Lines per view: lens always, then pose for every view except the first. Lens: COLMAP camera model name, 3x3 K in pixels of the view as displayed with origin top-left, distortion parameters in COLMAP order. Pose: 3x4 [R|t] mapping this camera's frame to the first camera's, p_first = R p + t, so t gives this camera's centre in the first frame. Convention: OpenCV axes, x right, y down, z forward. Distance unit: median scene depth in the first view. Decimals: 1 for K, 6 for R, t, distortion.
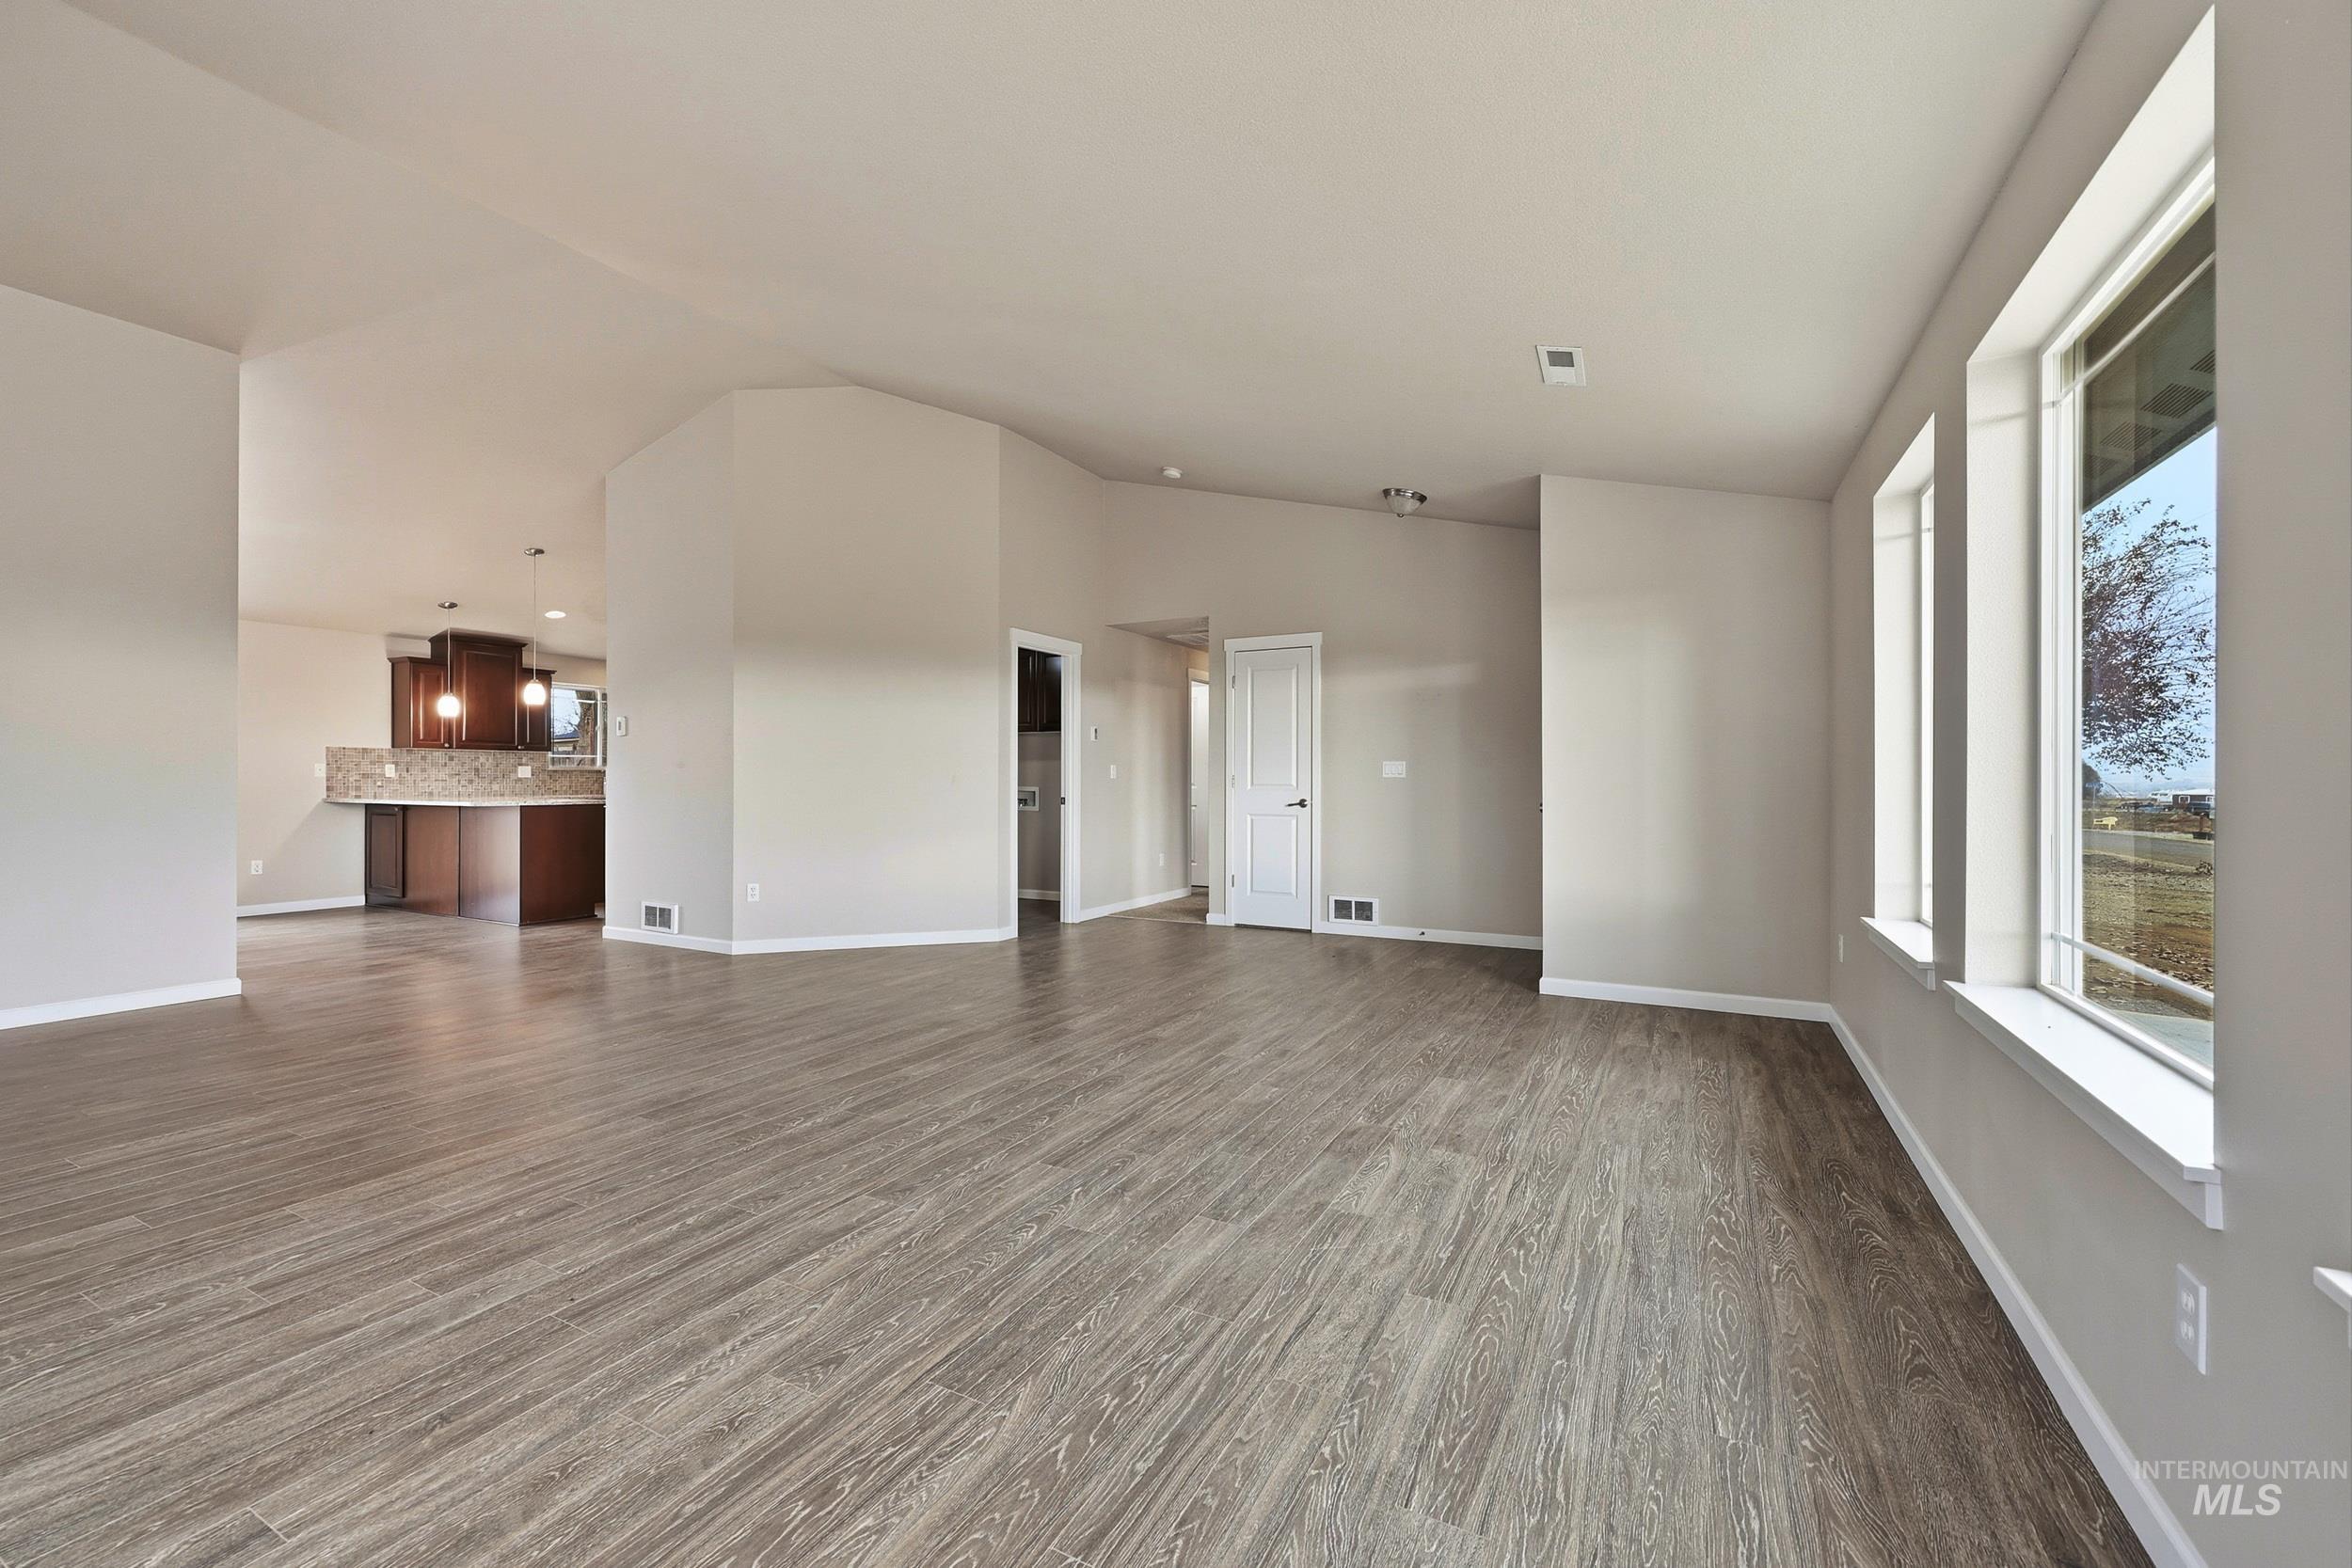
lens RADIAL K [[937.8, 0, 1175.7], [0, 937.8, 776.9], [0, 0, 1]] dist [0.000756, -0.000406]
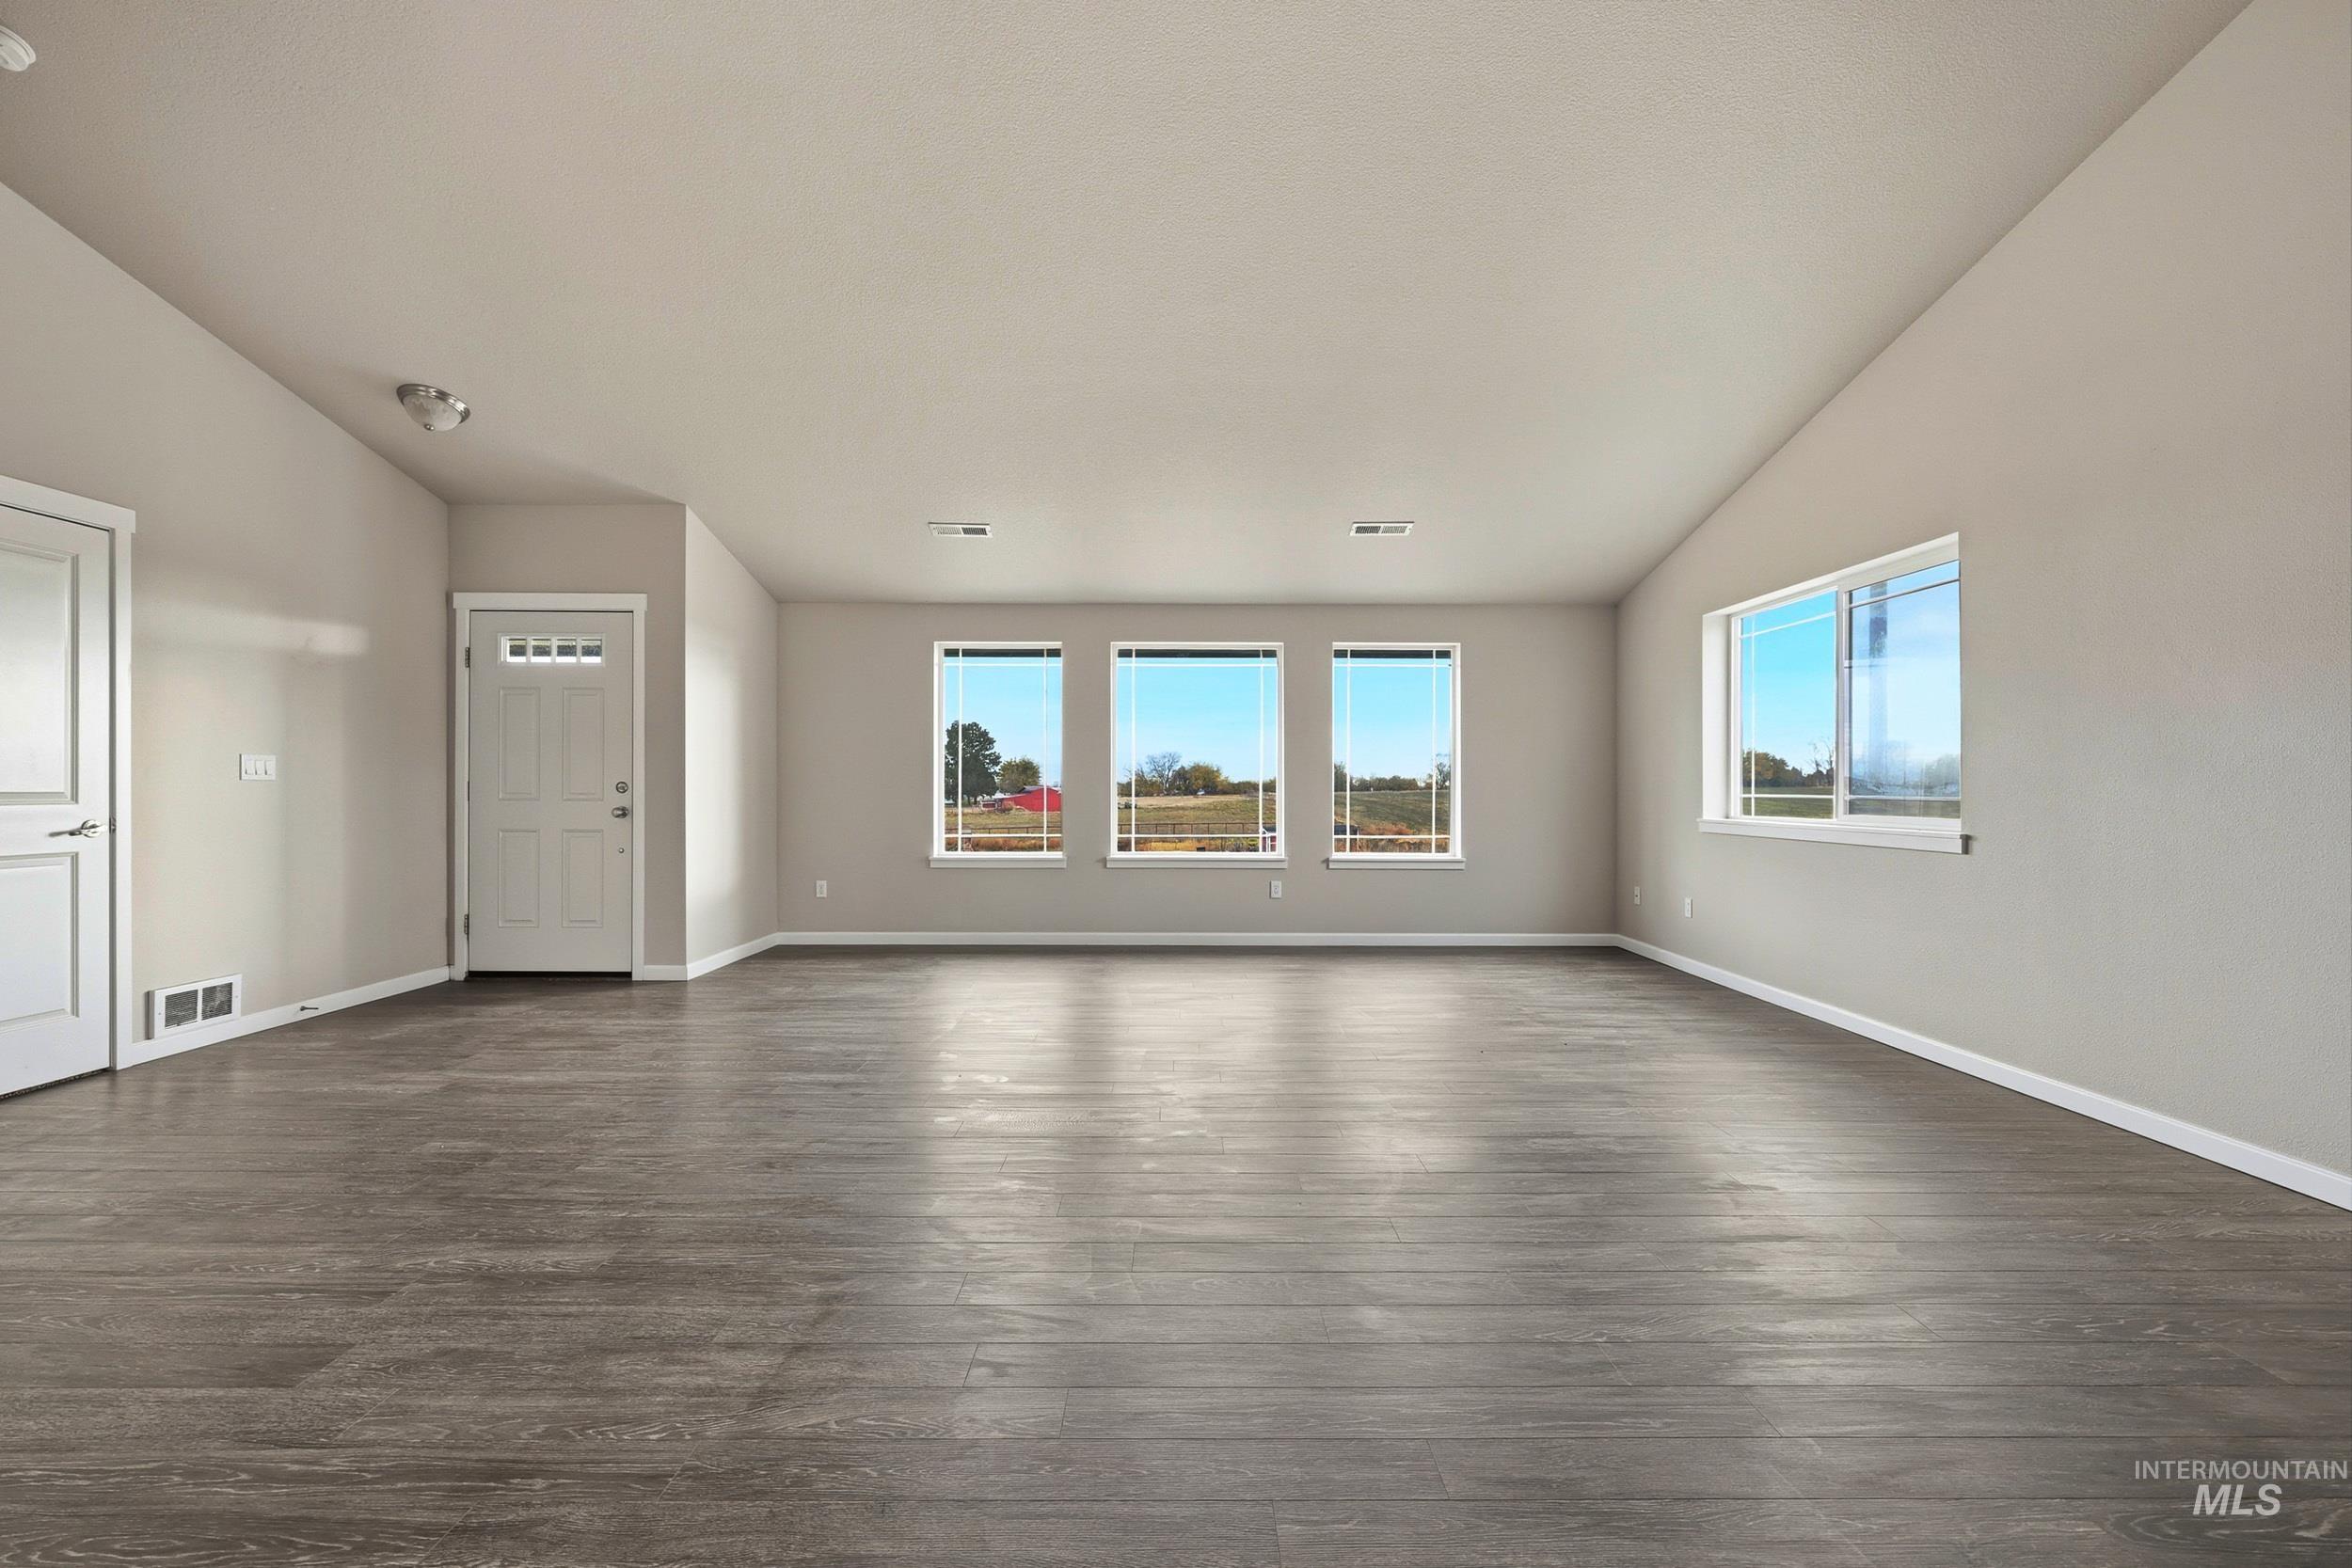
lens RADIAL K [[956.6, 0, 1170.8], [0, 956.6, 785.8], [0, 0, 1]] dist [-0.008408, -0.000261]
pose [[-0.470742, 0.013467, 0.882168, -0.622917], [0.015868, 0.999851, -0.006796, 0.019144], [-0.882128, 0.010799, -0.470885, 0.744055]]
